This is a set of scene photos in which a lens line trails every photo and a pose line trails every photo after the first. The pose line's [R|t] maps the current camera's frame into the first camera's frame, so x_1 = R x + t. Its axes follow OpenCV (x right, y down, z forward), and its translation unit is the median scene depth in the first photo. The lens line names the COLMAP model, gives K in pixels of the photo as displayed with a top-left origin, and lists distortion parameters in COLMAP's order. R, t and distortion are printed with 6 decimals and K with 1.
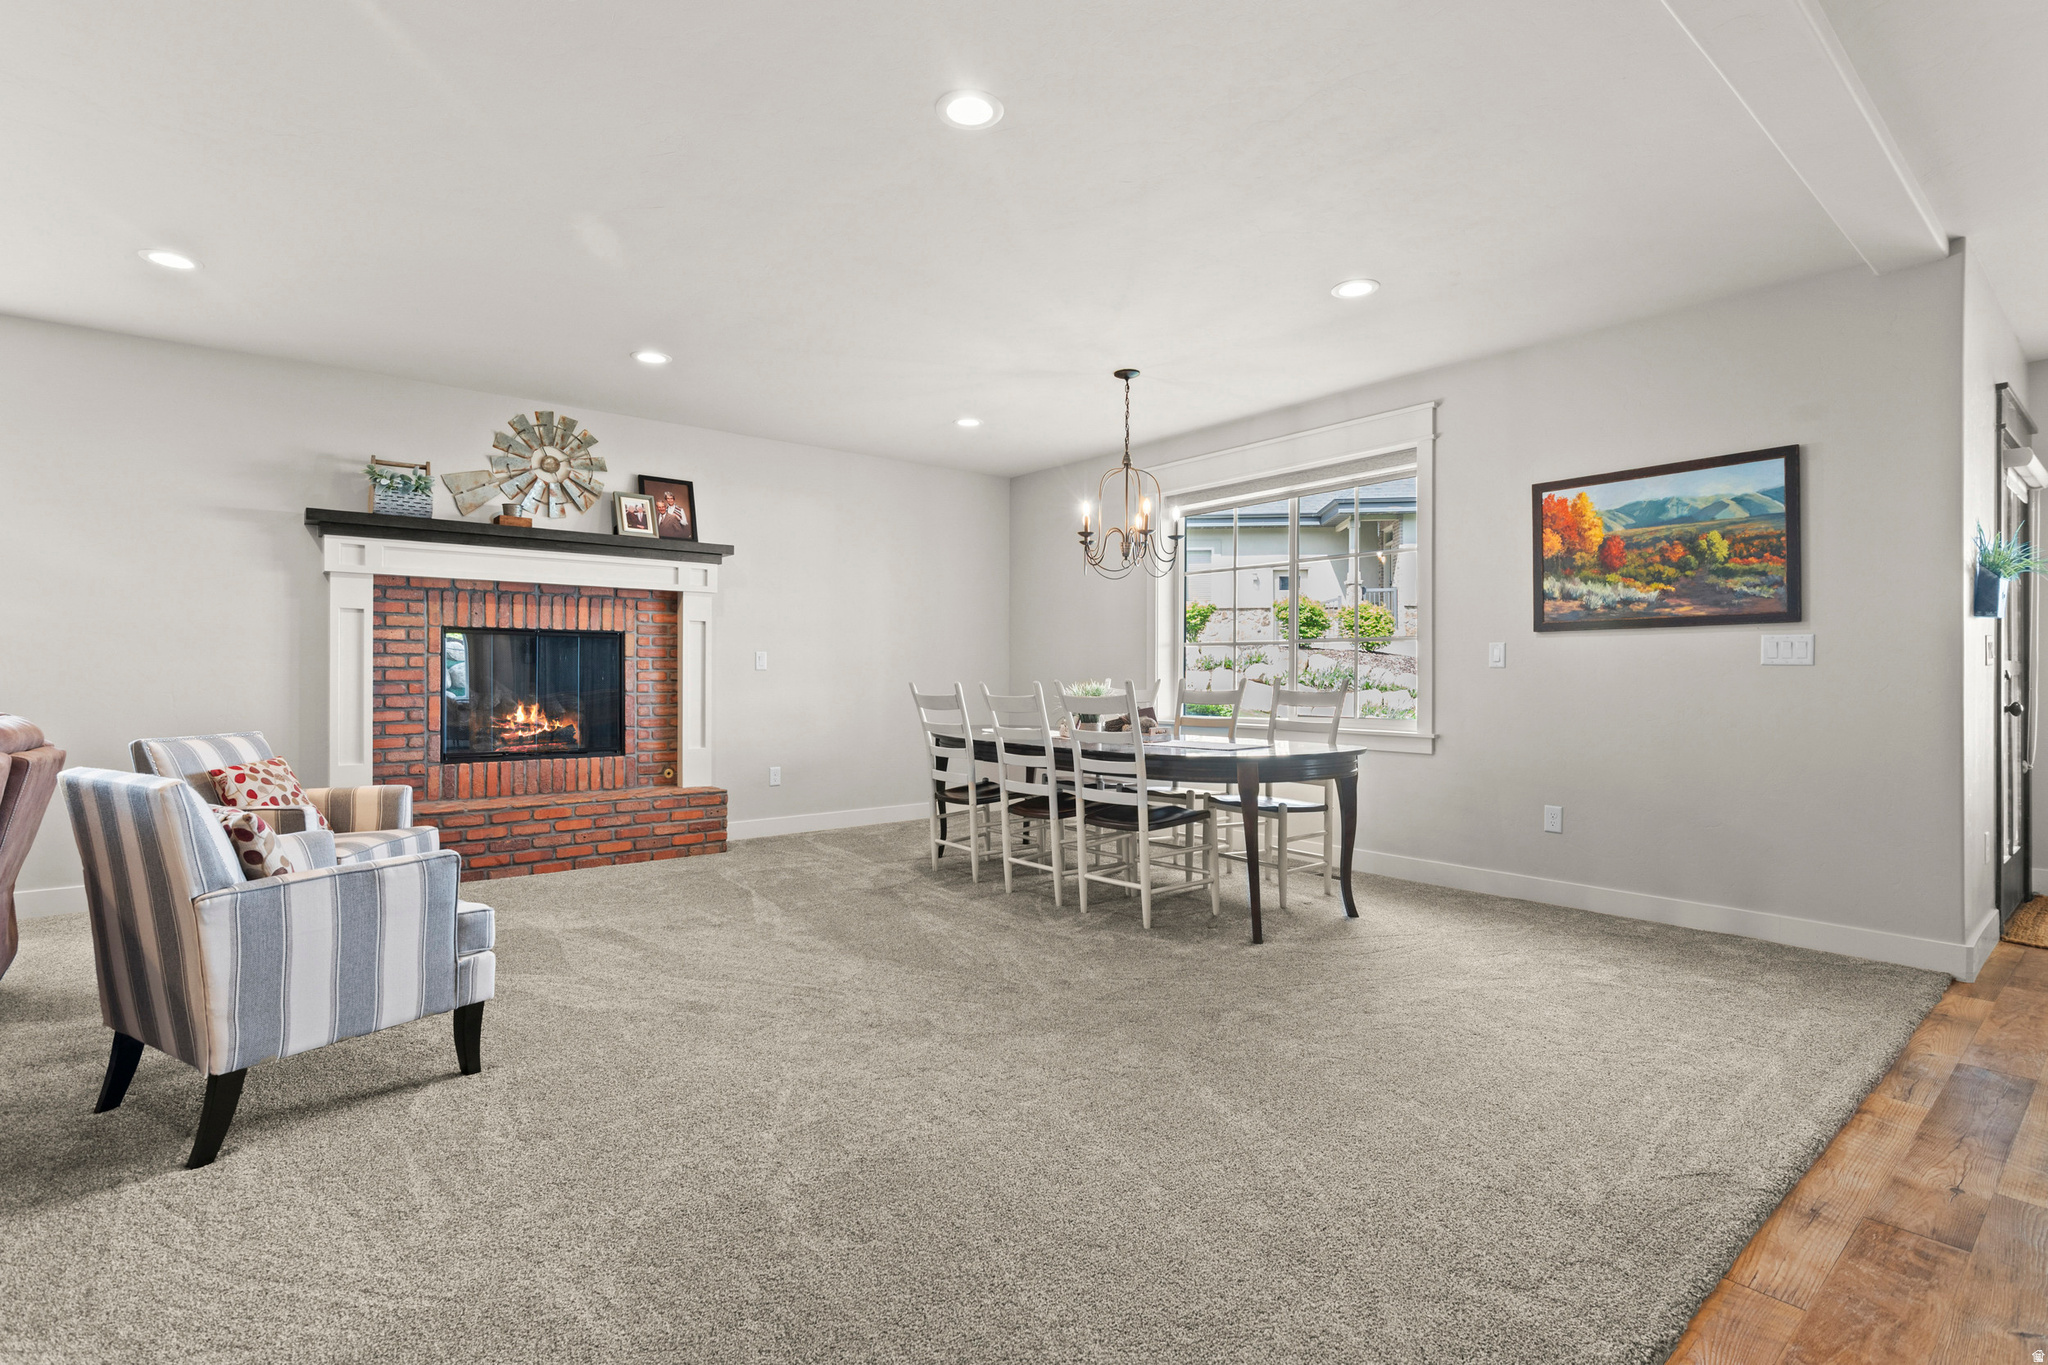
lens RADIAL K [[940.6, 0, 1026.5], [0, 940.6, 669.9], [0, 0, 1]] dist [0.000850, -0.001735]
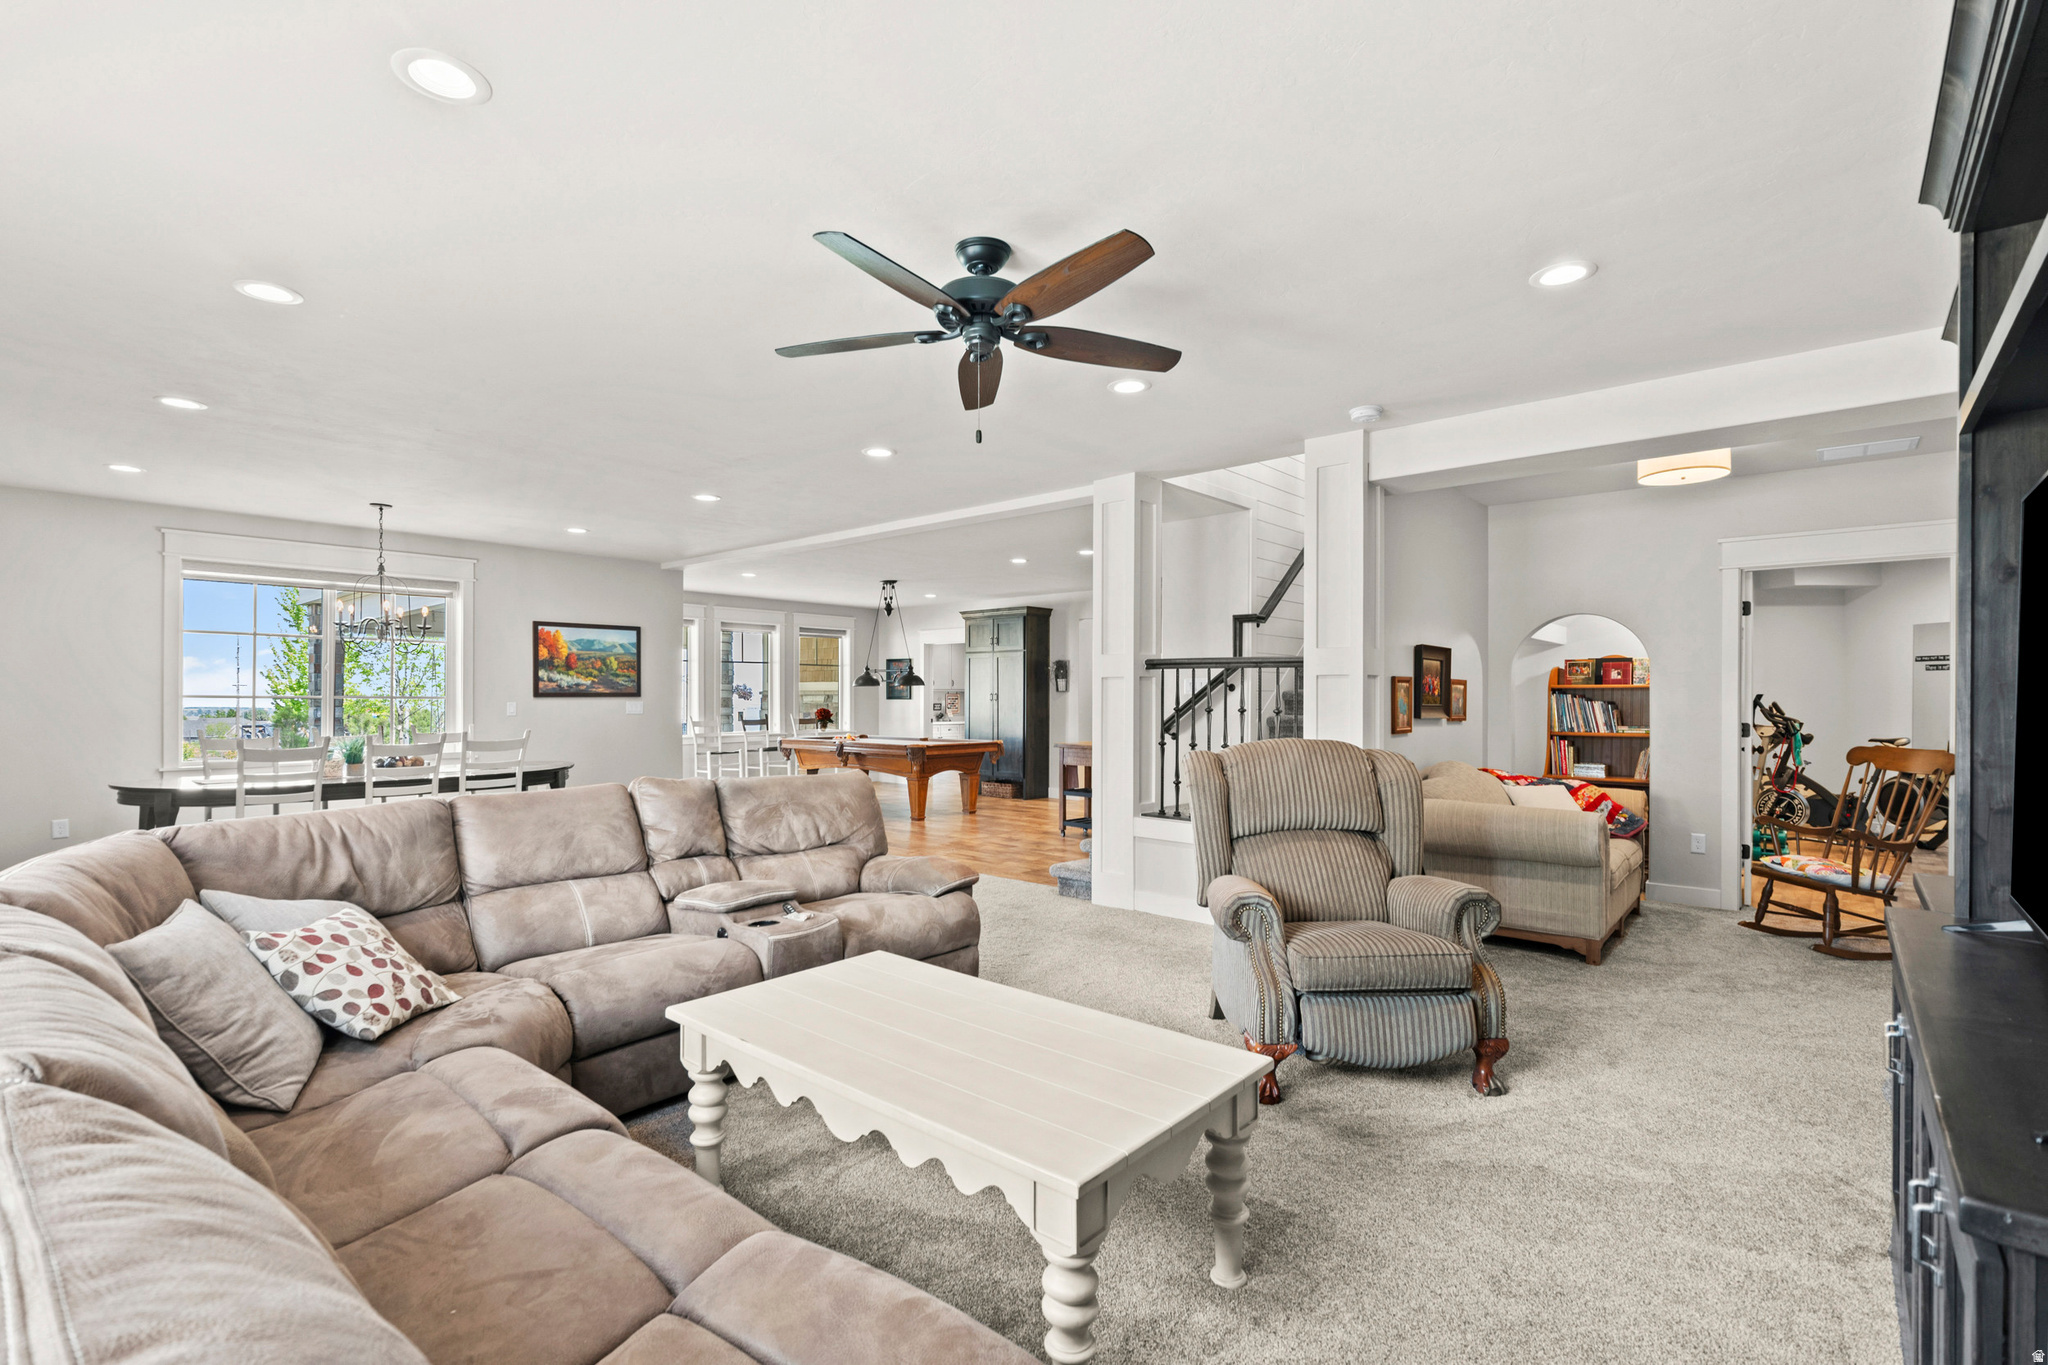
lens RADIAL K [[940.6, 0, 1031.0], [0, 940.6, 692.0], [0, 0, 1]] dist [0.000850, -0.001735]
pose [[-0.184938, 0.007276, 0.982723, -1.633101], [0.000309, 0.999973, -0.007345, -0.039071], [-0.982750, -0.001054, -0.184936, 0.377078]]
